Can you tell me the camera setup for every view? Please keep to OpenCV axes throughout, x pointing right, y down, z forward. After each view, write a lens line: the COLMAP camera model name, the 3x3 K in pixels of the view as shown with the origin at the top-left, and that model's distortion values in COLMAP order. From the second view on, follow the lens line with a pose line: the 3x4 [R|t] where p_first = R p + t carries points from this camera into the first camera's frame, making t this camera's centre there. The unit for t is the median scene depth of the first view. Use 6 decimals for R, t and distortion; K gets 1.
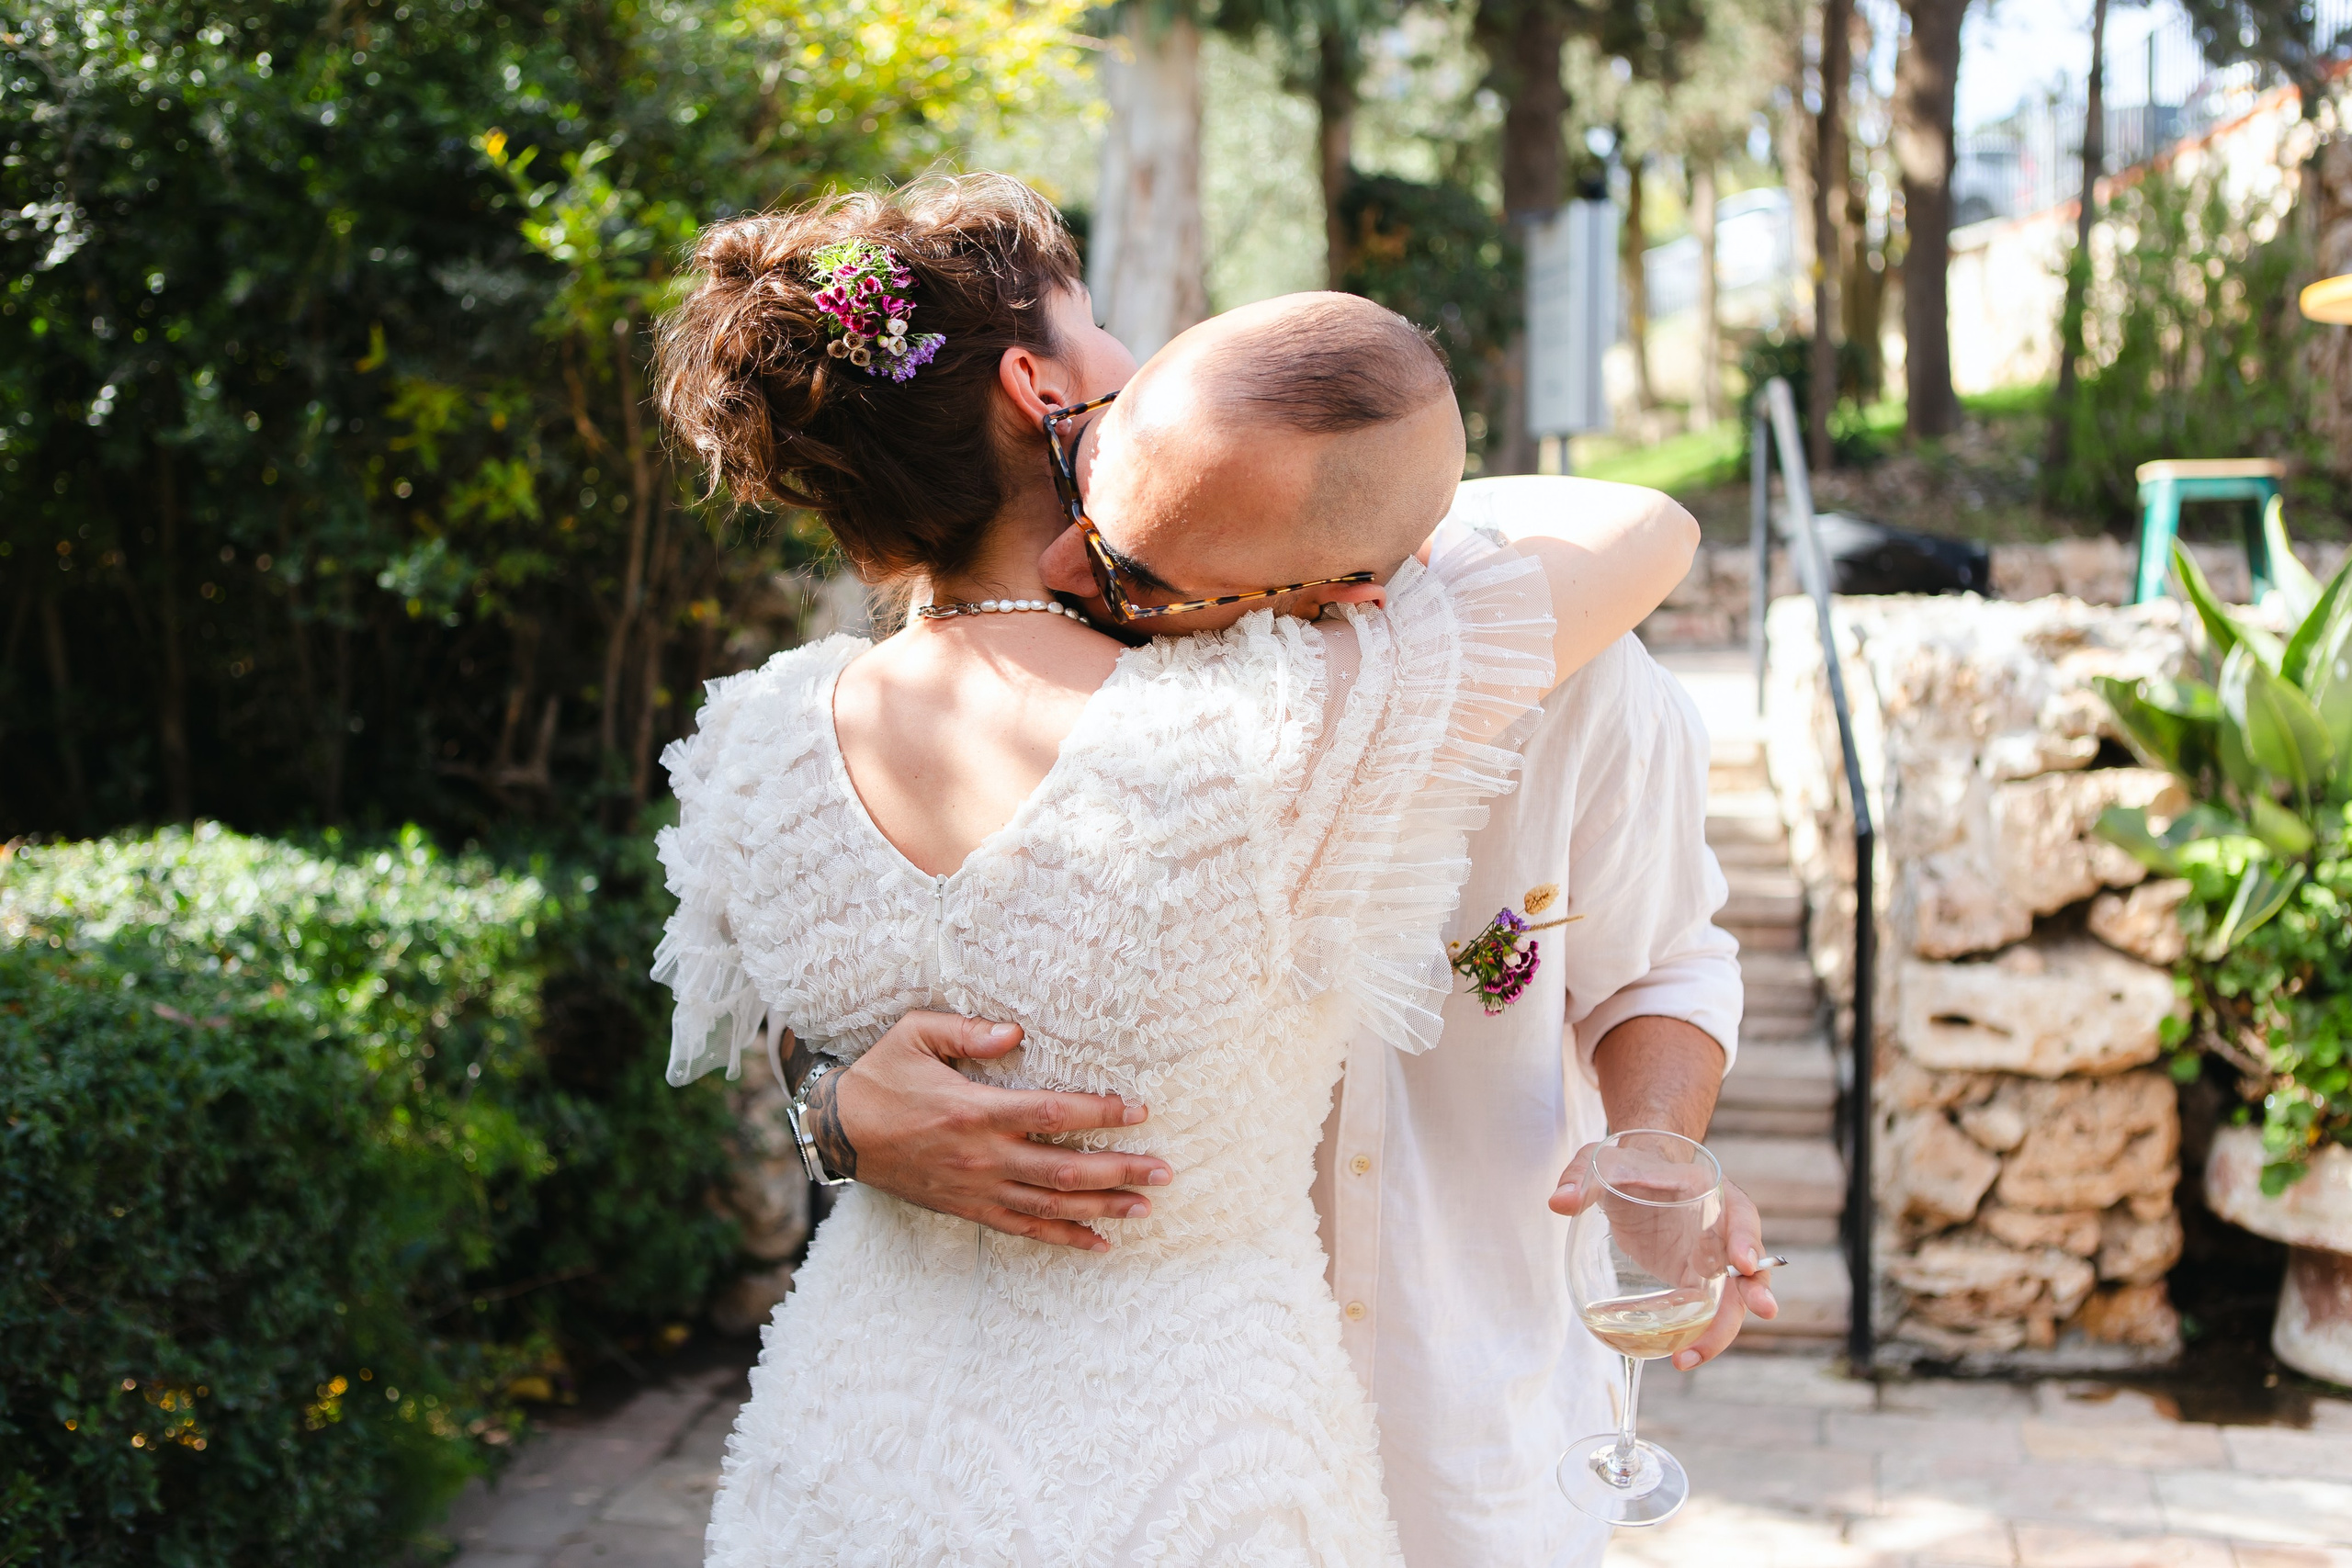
lens RADIAL K [[2355.1, 0, 1173.8], [0, 2355.1, 783.2], [0, 0, 1]] dist [0.011245, 0.000000]
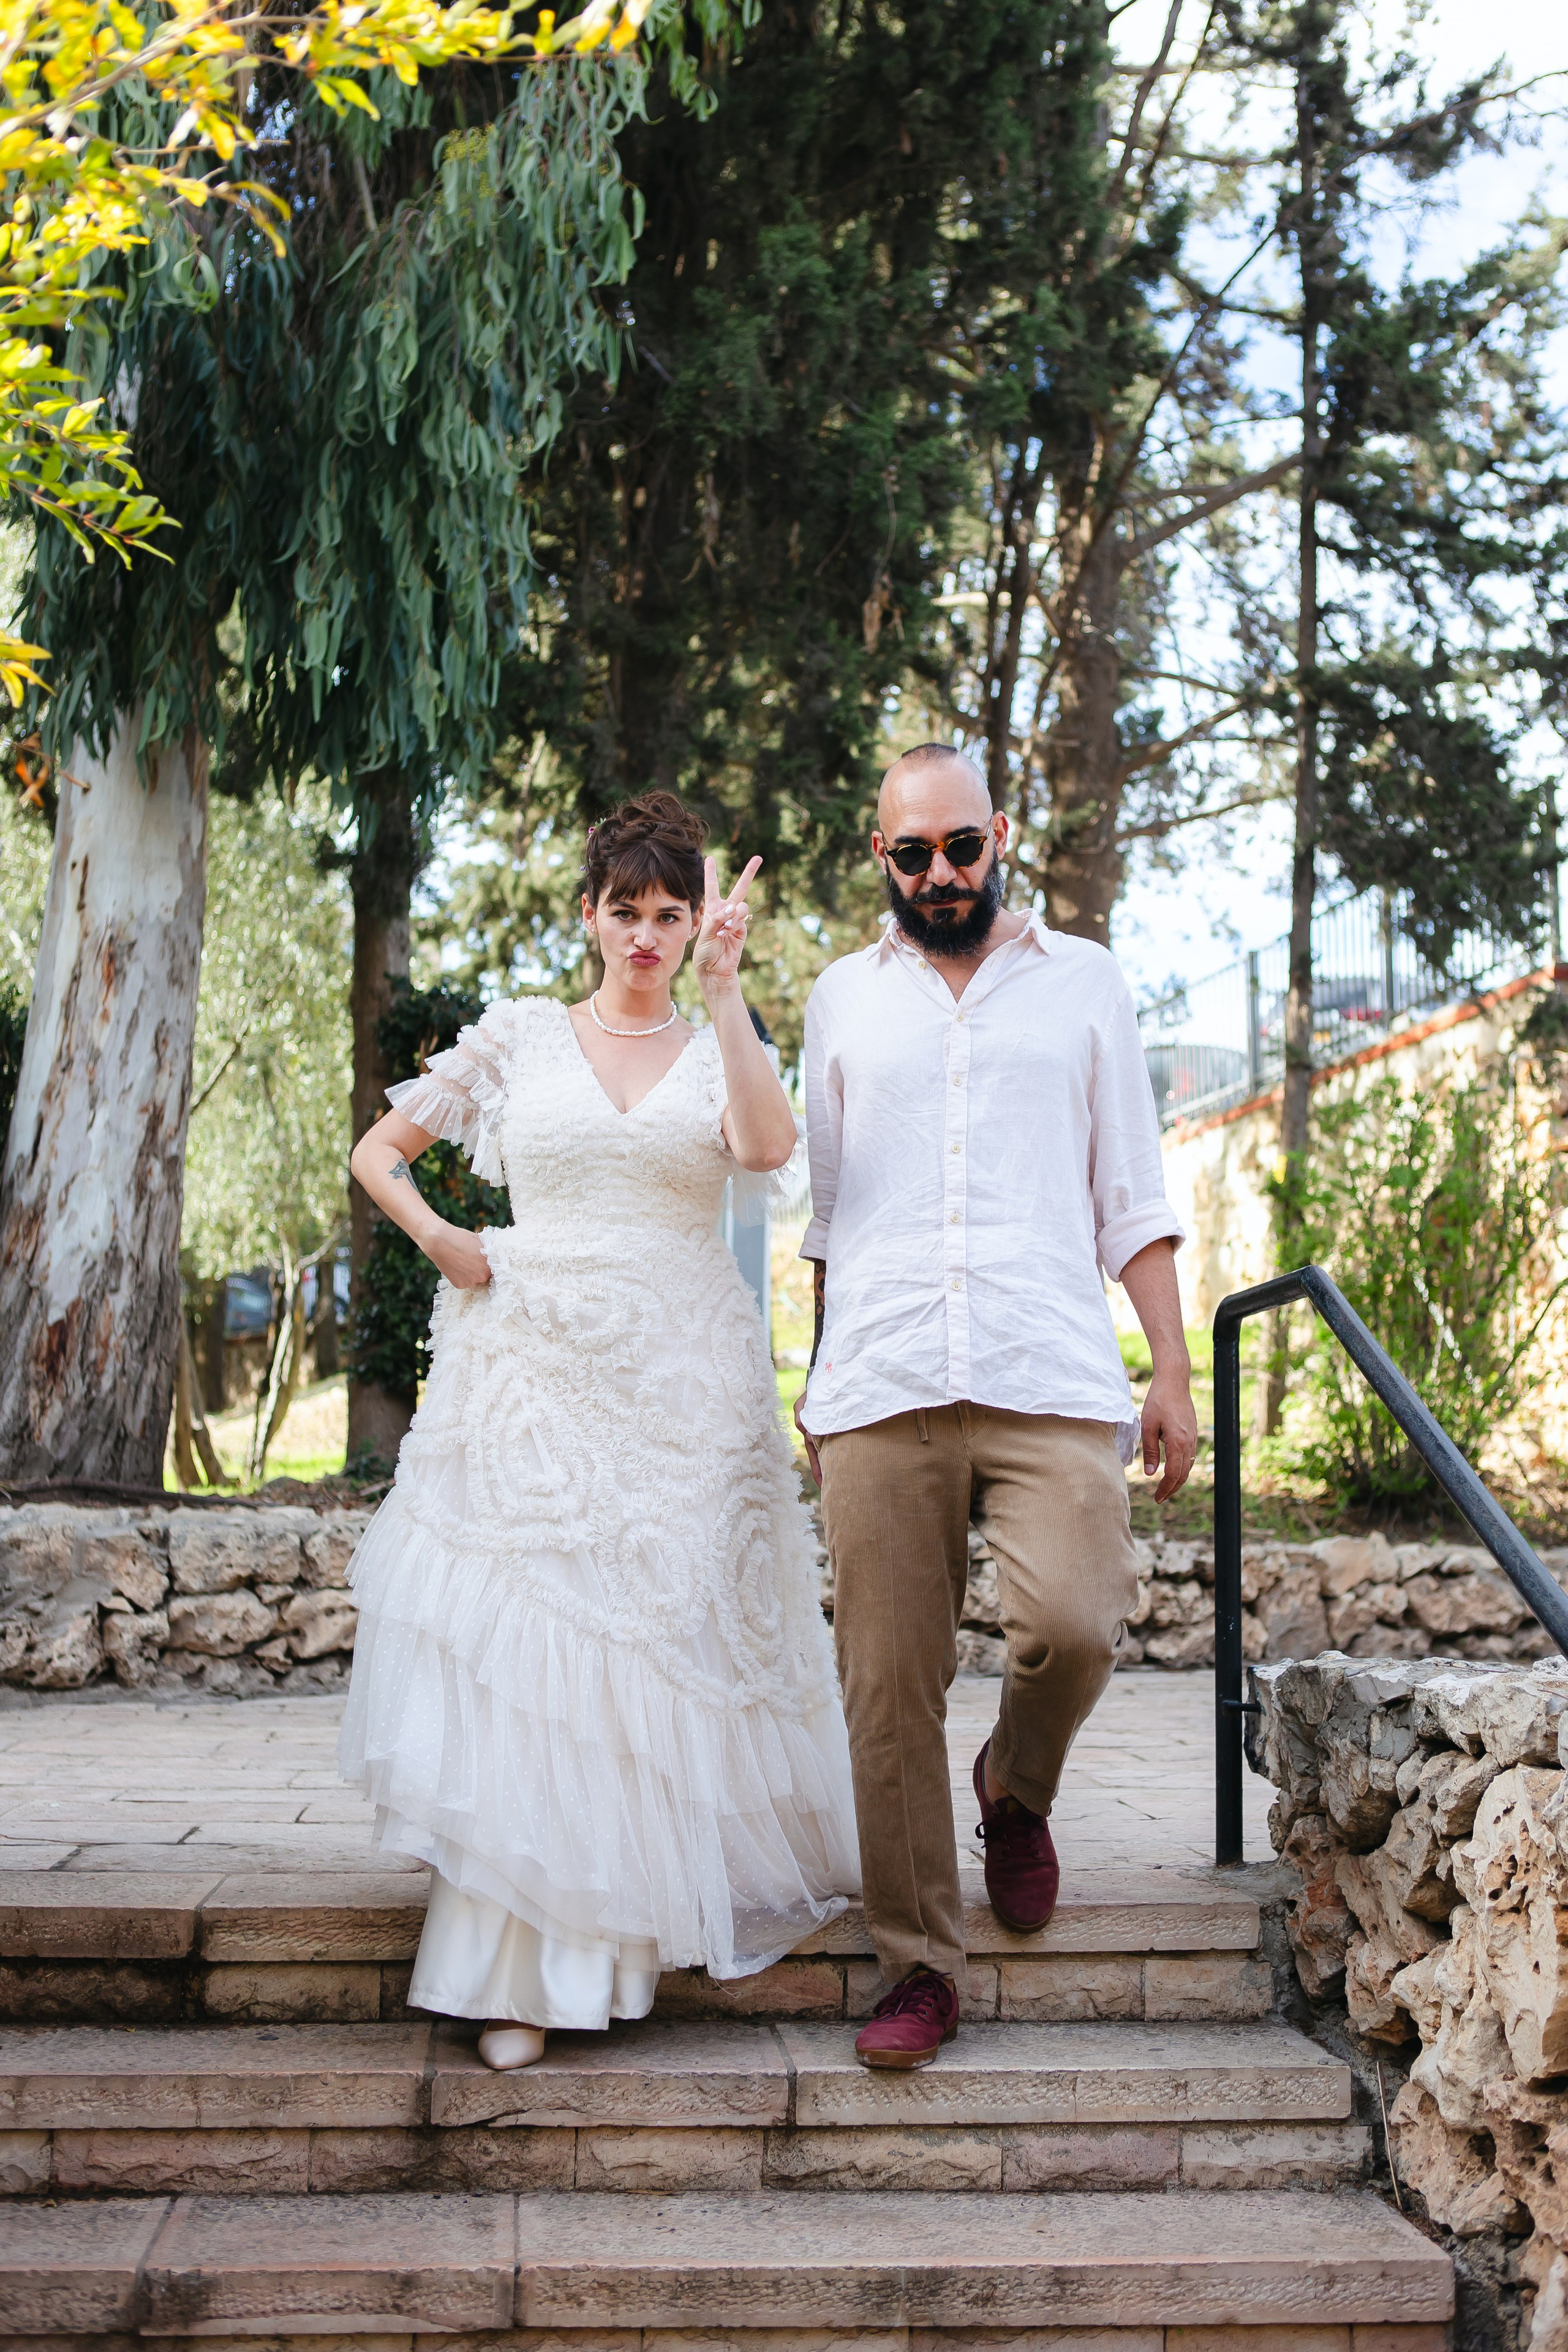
lens RADIAL K [[2706.0, 0, 790.0], [0, 2706.0, 1168.1], [0, 0, 1]] dist [0.009663, 0.000000]
pose [[0.964238, 0.072611, 0.254896, -0.046946], [-0.014839, 0.975022, -0.221614, -0.069612], [-0.264621, 0.209906, 0.941231, 0.573686]]
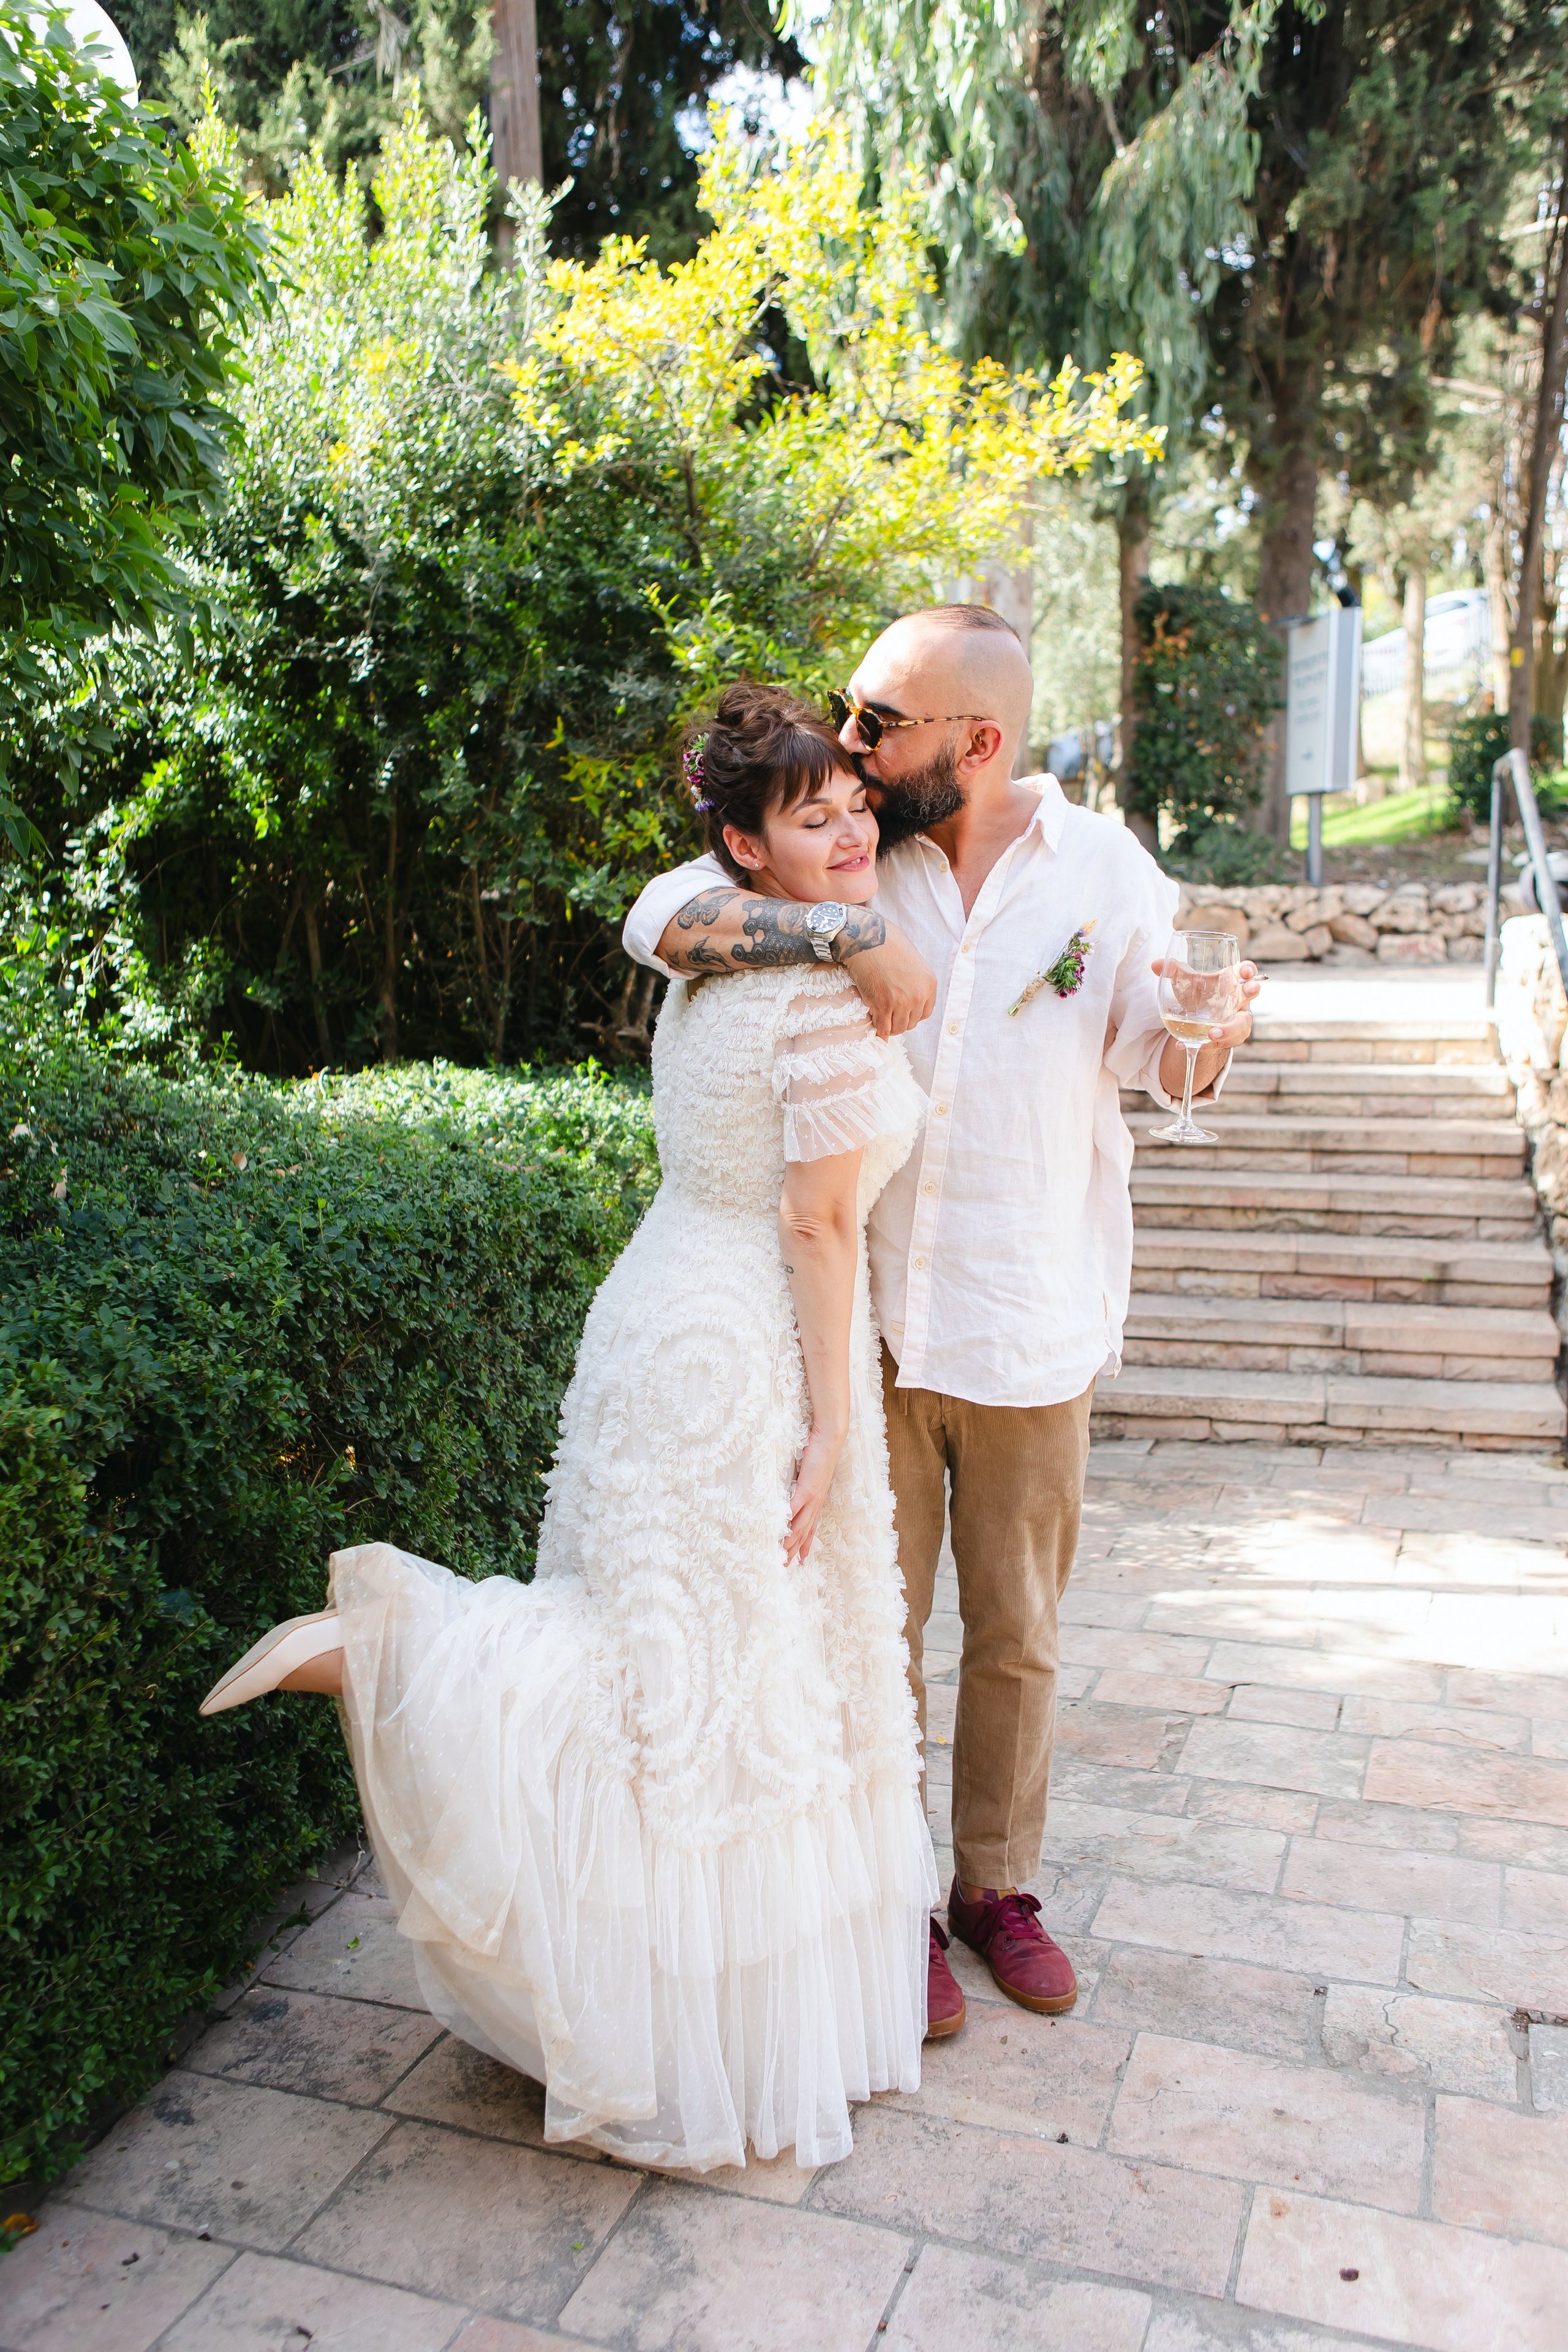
lens RADIAL K [[1914.7, 0, 768.7], [0, 1914.7, 1199.4], [0, 0, 1]] dist [0.006062, -0.005116]
pose [[0.996037, 0.013804, -0.087861, -0.088342], [-0.008557, 0.998173, 0.059817, 0.028797], [0.088527, -0.058828, 0.994335, -0.168488]]
